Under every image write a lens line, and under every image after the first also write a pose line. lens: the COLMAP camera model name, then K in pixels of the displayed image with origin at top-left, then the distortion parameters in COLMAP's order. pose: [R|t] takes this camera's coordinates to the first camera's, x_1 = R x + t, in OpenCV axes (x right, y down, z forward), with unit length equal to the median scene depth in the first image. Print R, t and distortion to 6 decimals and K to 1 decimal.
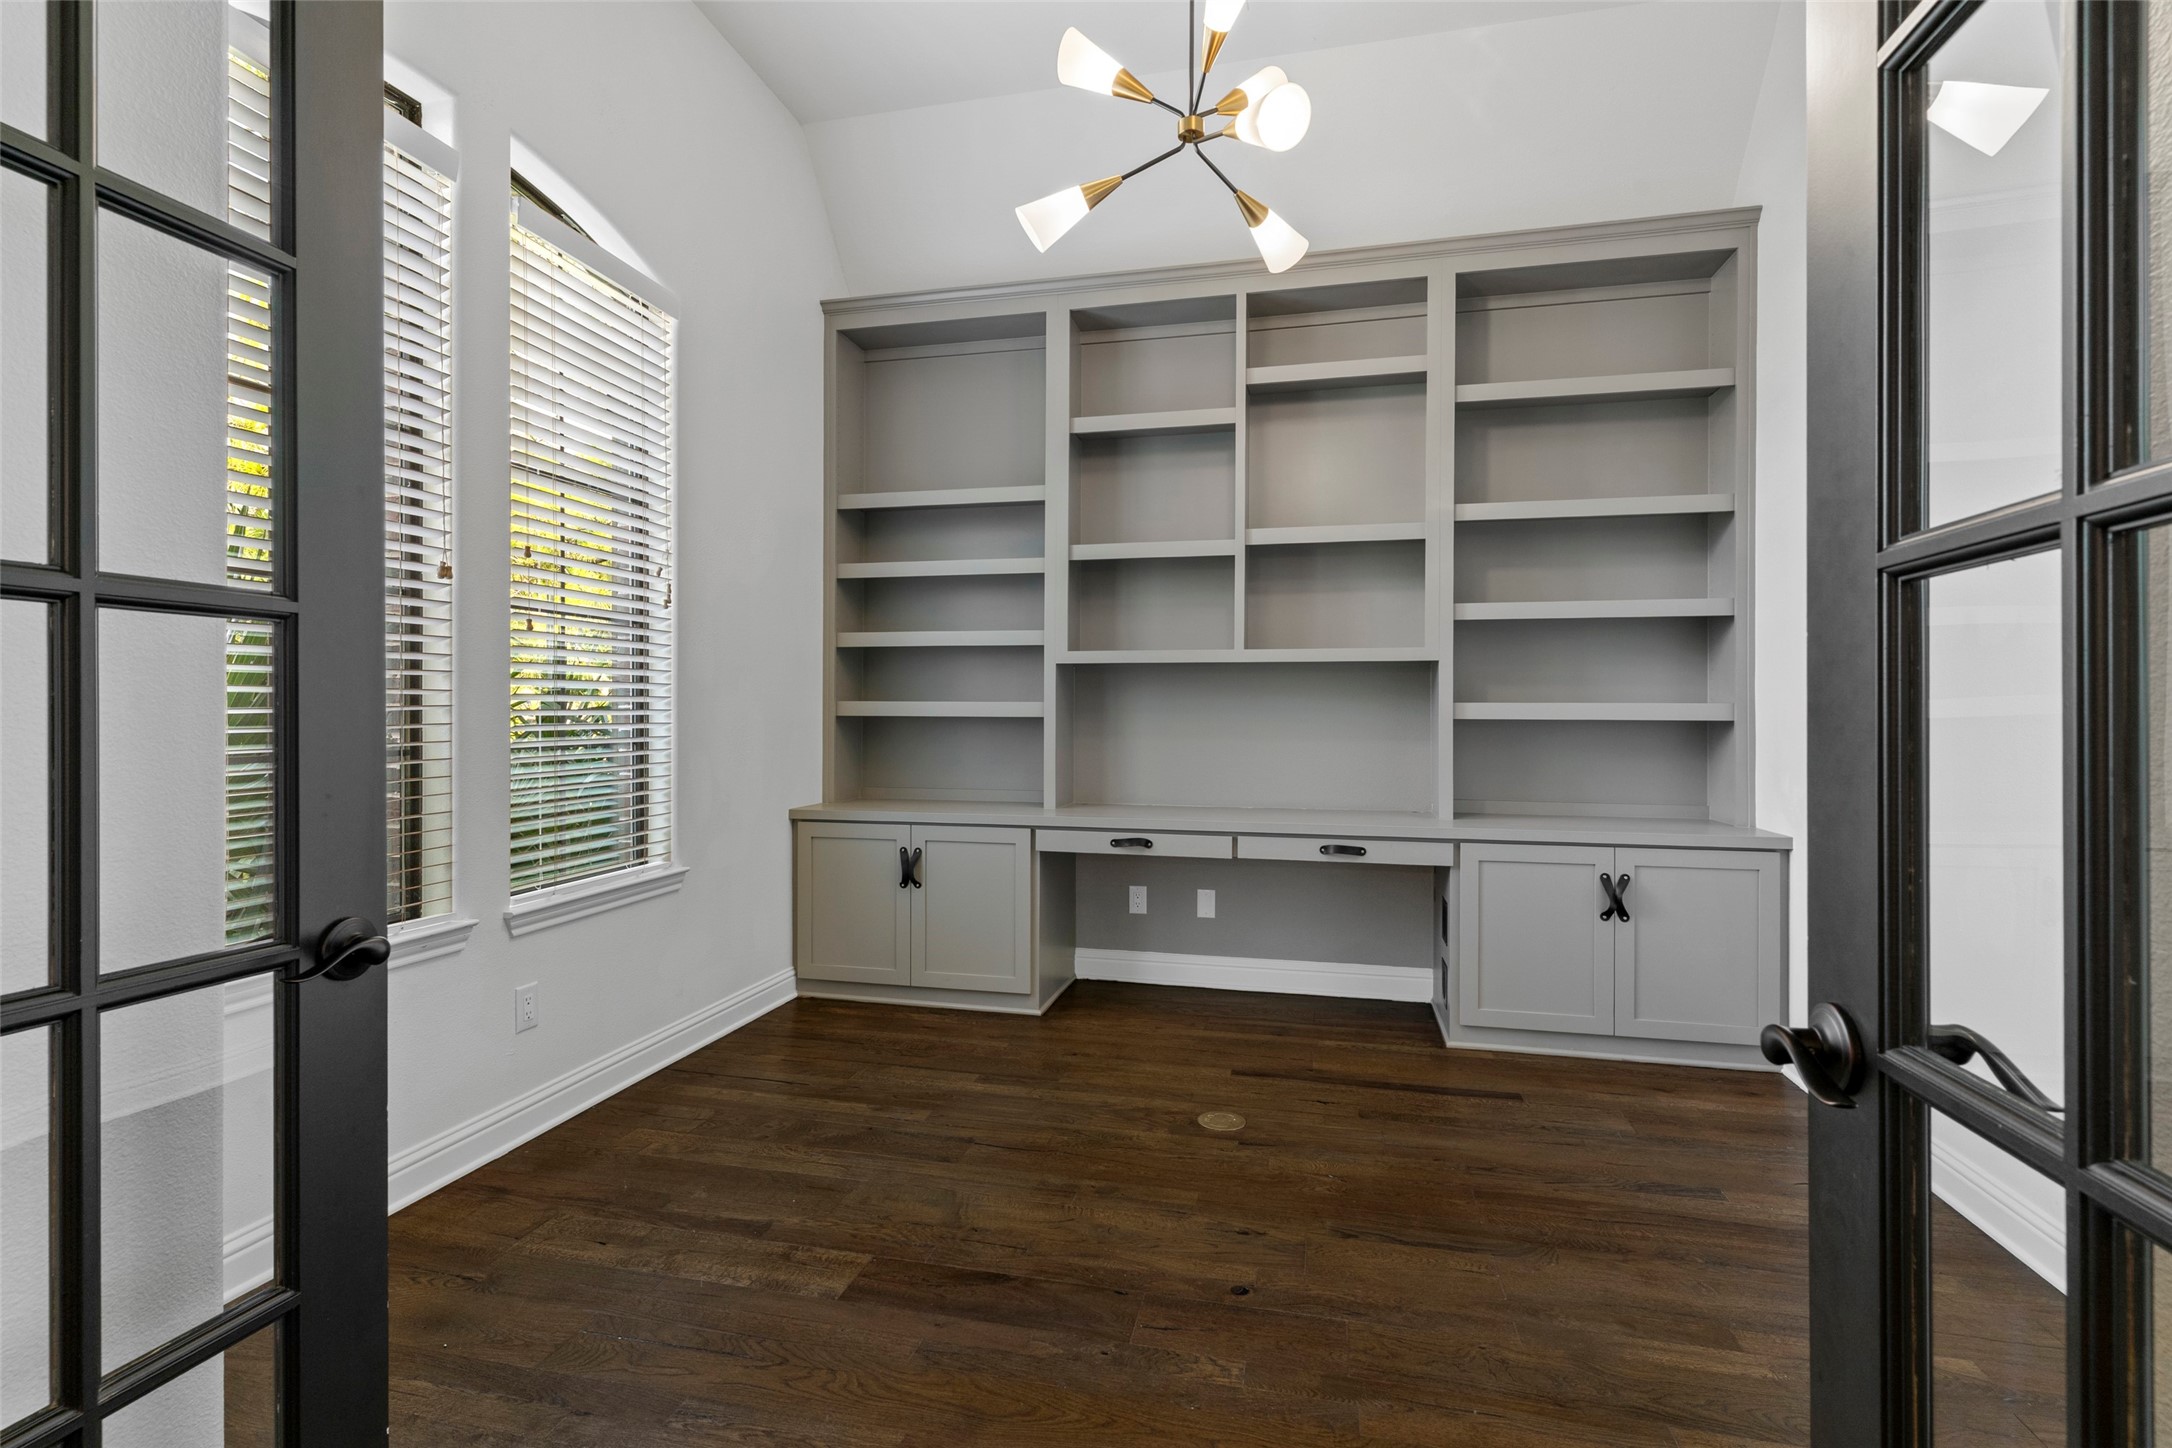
lens RADIAL K [[1033.6, 0, 1073.4], [0, 1033.6, 716.9], [0, 0, 1]] dist [0.006105, -0.000948]
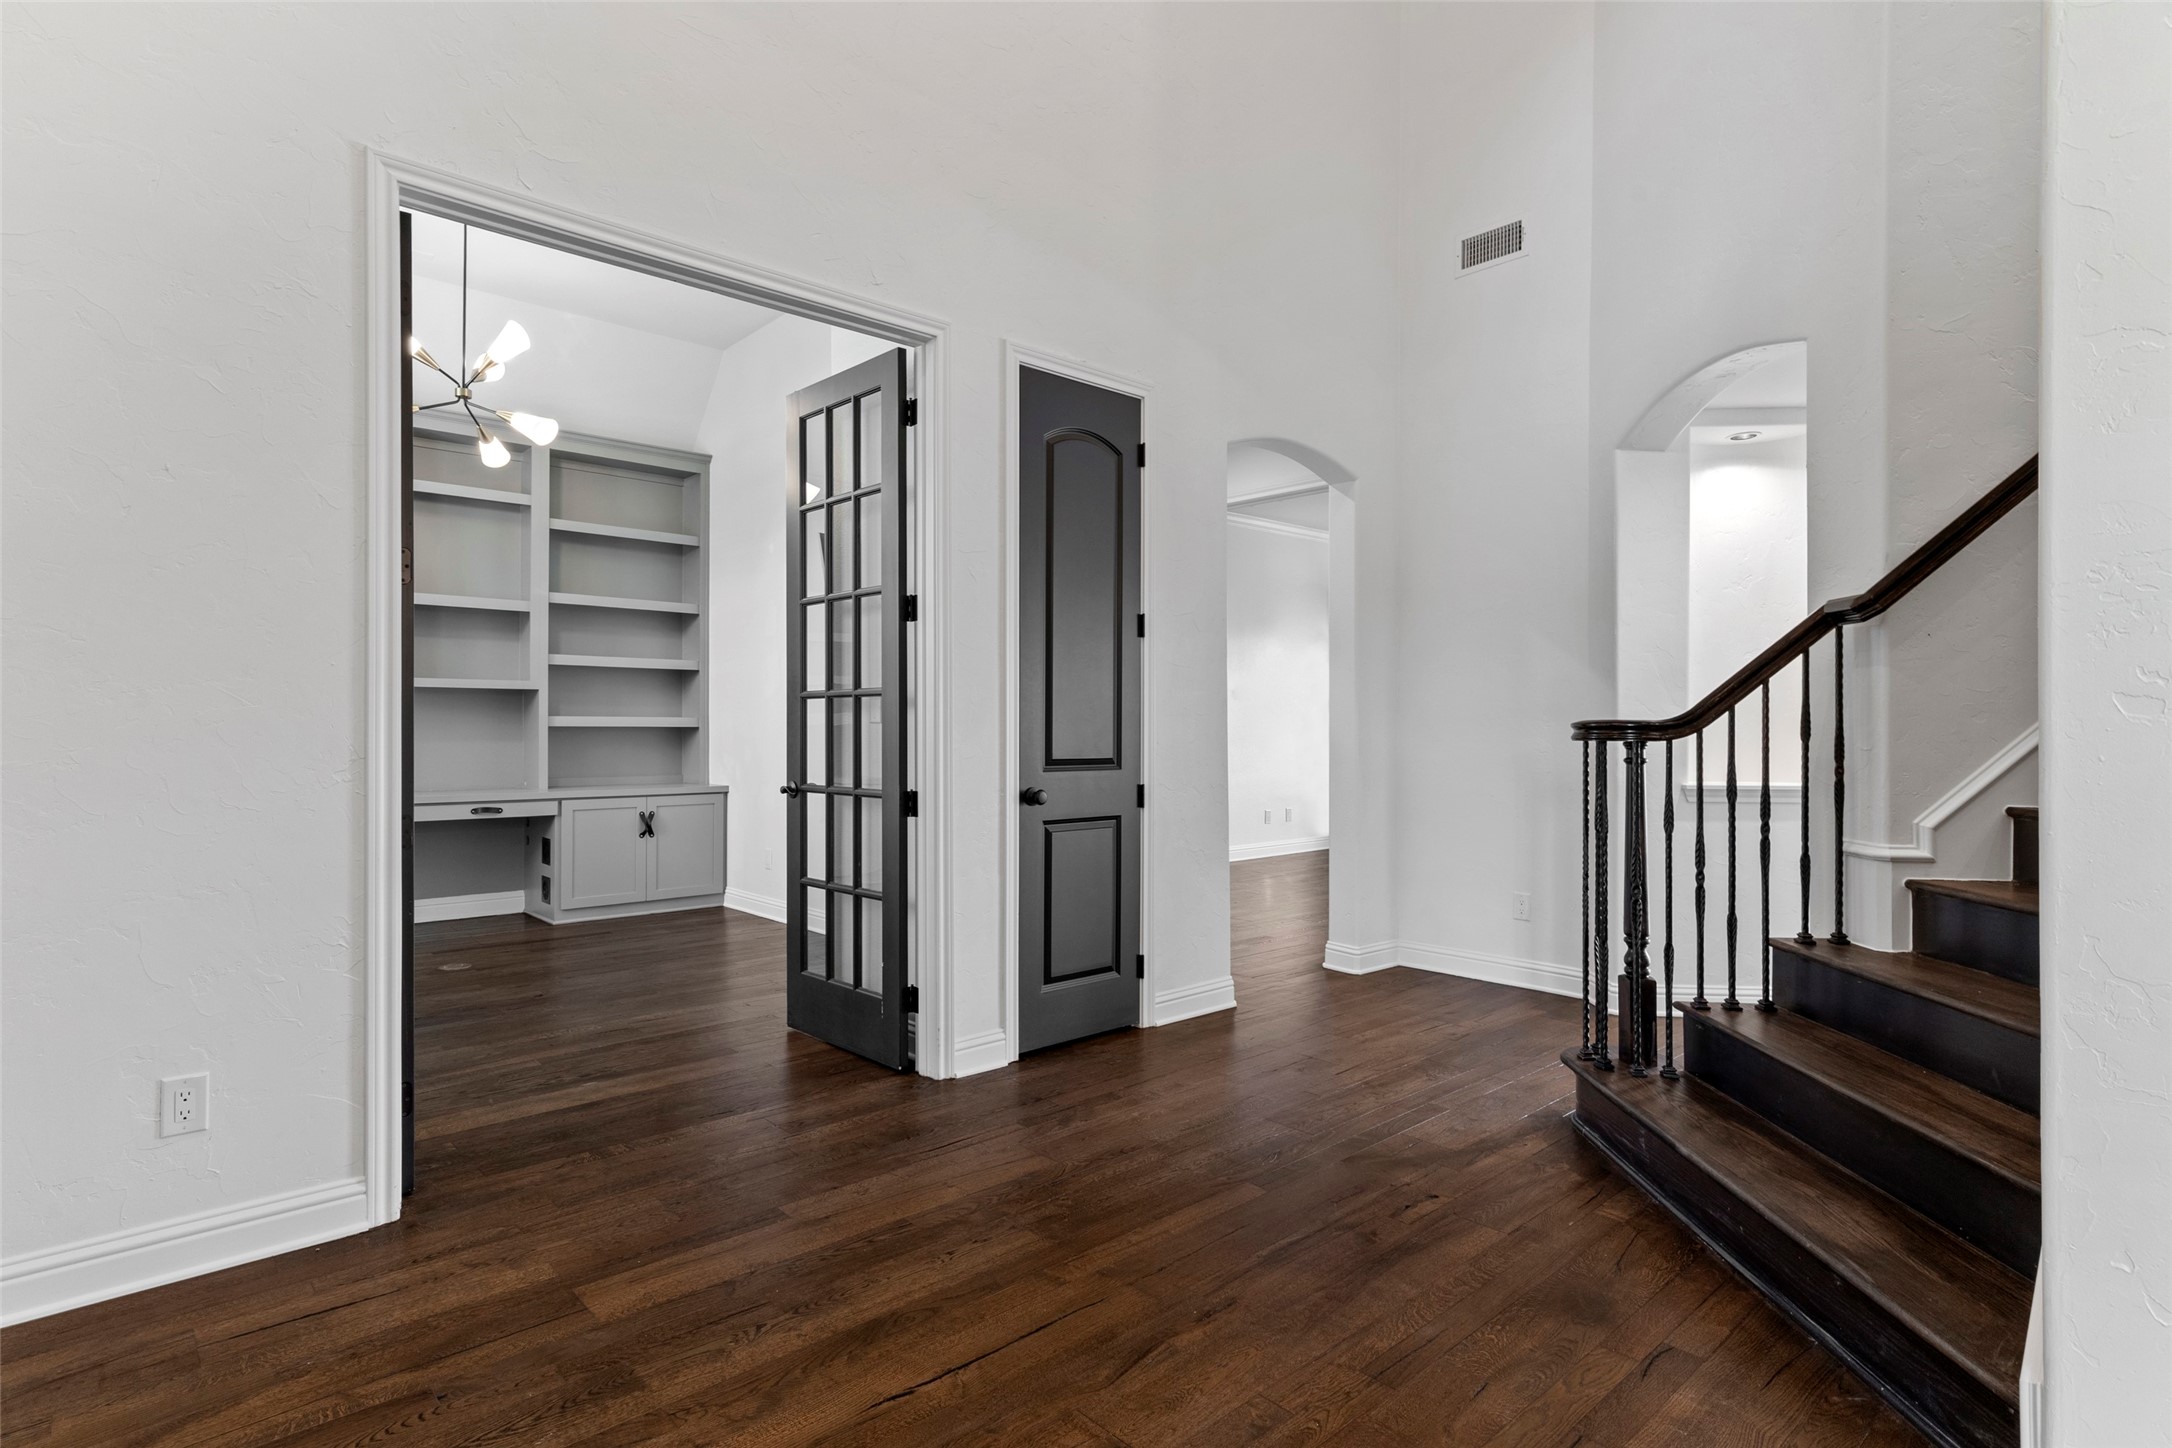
lens RADIAL K [[1068.5, 0, 1078.4], [0, 1068.5, 723.4], [0, 0, 1]] dist [0.002543, 0.001331]
pose [[0.552839, 0.000758, 0.833287, -0.560404], [-0.000387, 1.000000, -0.000653, -0.001371], [-0.833288, 0.000038, 0.552840, -0.601963]]
